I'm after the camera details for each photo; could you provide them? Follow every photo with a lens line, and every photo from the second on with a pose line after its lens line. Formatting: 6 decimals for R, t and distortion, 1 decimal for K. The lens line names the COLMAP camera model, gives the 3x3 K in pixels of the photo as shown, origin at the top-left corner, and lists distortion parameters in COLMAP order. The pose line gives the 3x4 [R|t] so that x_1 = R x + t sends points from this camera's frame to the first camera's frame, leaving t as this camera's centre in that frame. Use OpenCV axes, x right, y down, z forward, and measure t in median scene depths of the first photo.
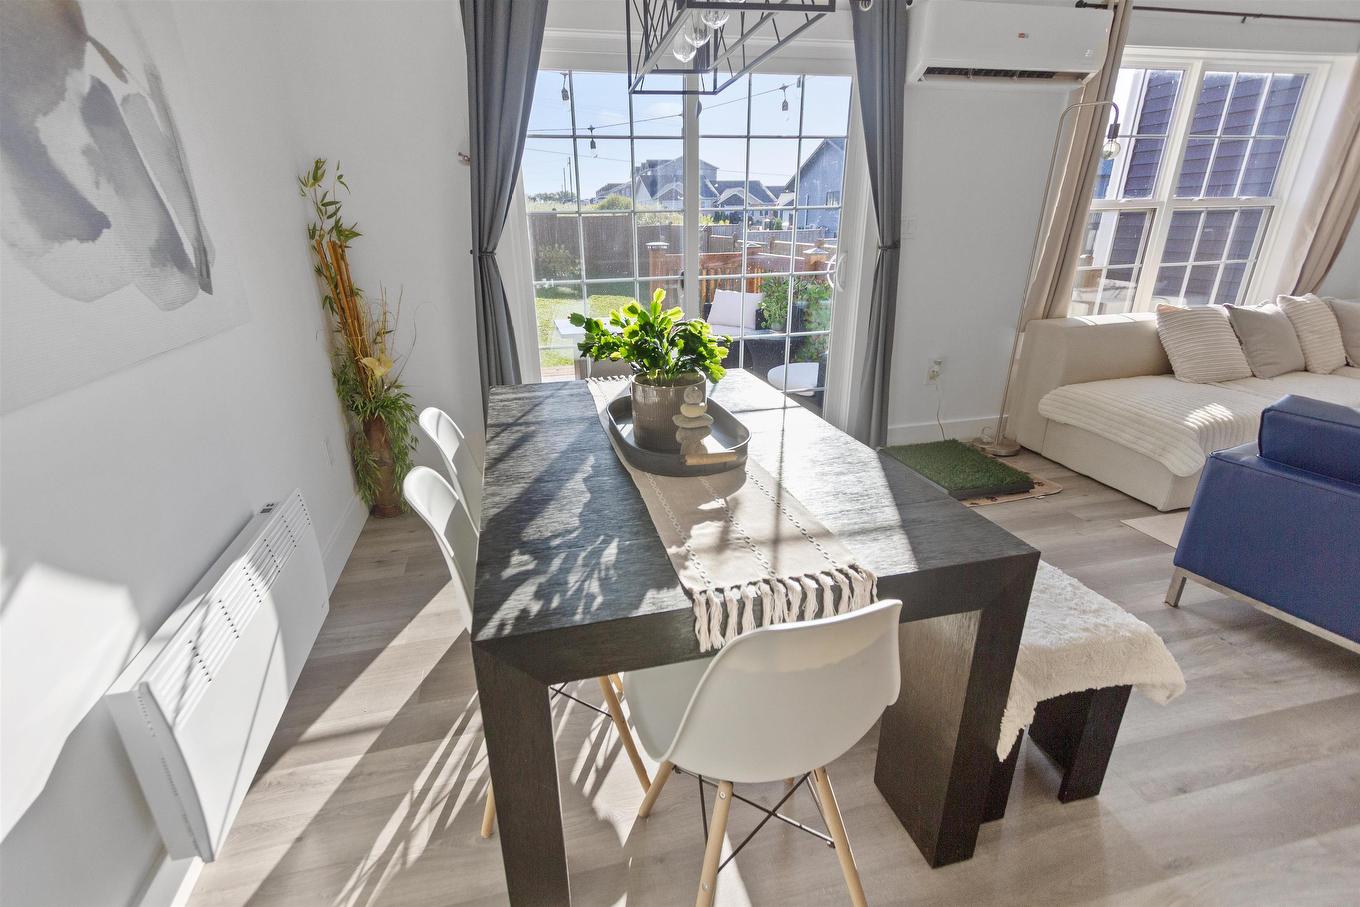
lens RADIAL K [[619.2, 0, 665.9], [0, 619.2, 457.2], [0, 0, 1]] dist [0.013976, -0.000479]
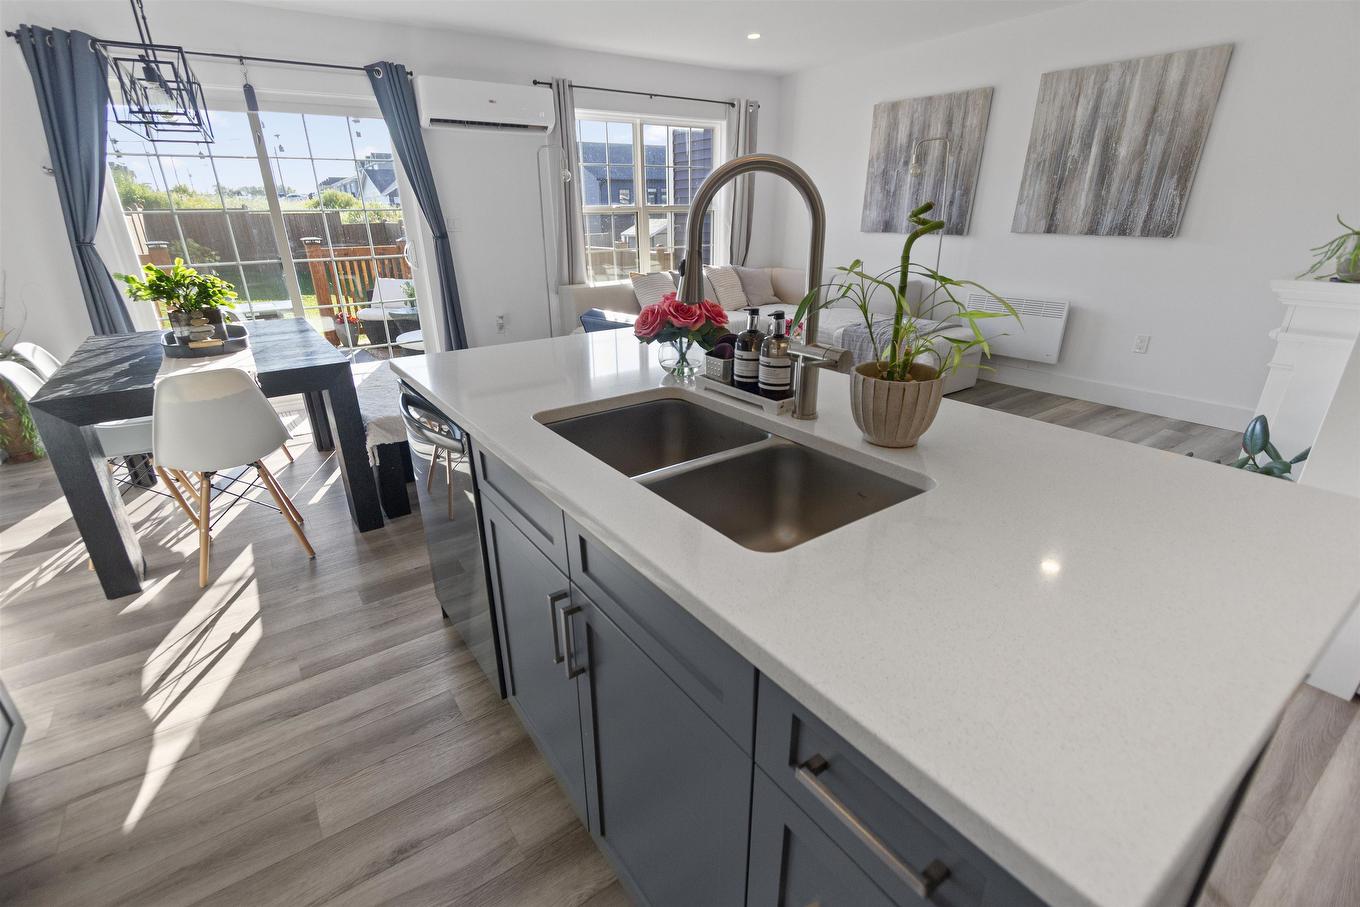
lens RADIAL K [[615.6, 0, 664.4], [0, 615.6, 457.3], [0, 0, 1]] dist [0.013157, -0.006743]
pose [[0.932348, -0.131764, 0.336699, 0.349978], [0.129828, 0.991131, 0.028365, 0.237038], [-0.337450, 0.017267, 0.941185, -0.625770]]
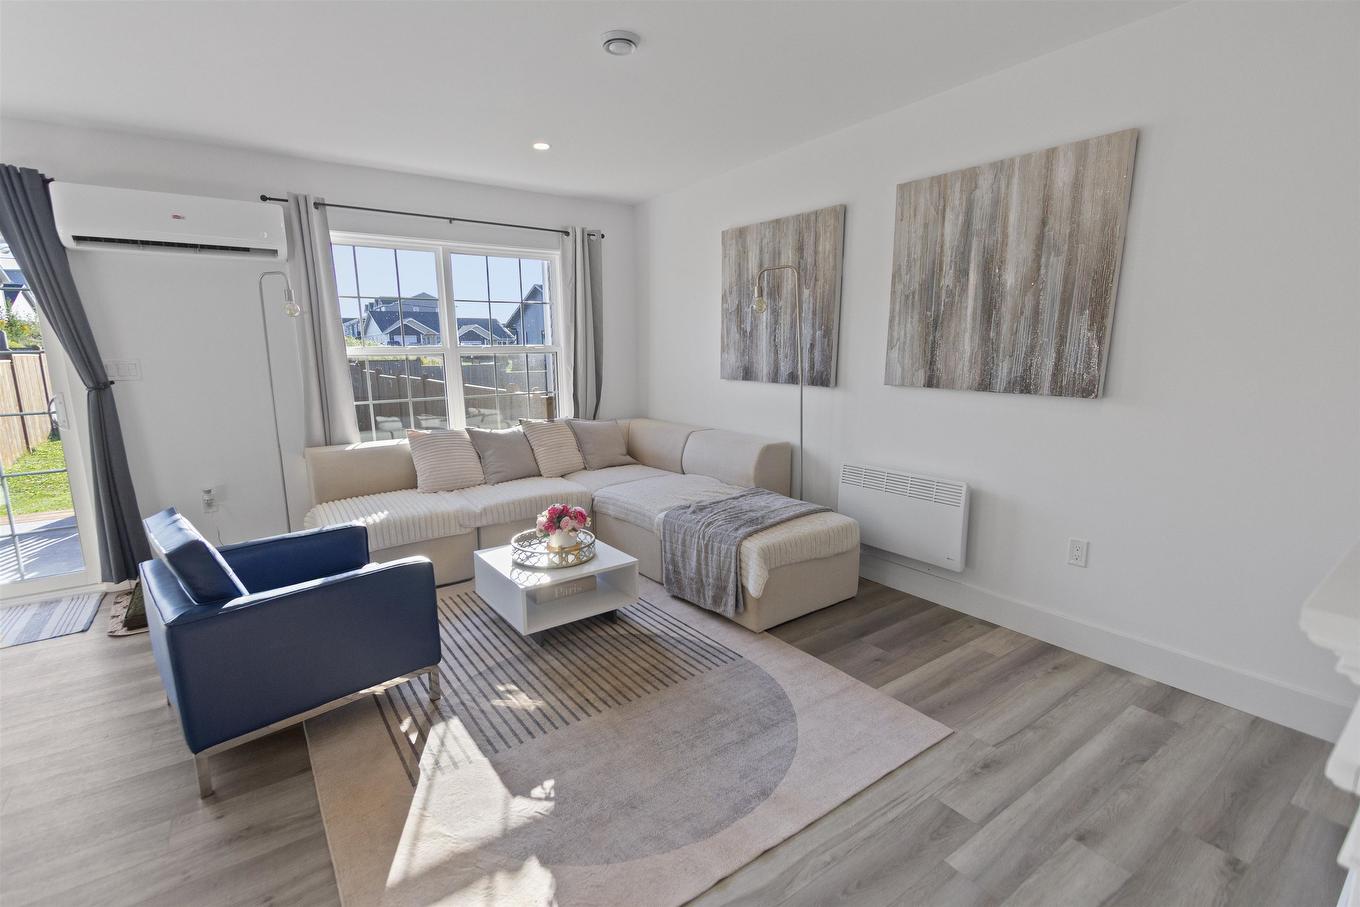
lens RADIAL K [[615.6, 0, 664.4], [0, 615.6, 457.3], [0, 0, 1]] dist [0.013157, -0.006743]
pose [[0.930290, -0.058922, 0.362061, 1.025789], [0.129160, 0.976423, -0.172964, 0.094071], [-0.343333, 0.207670, 0.915967, -0.305920]]
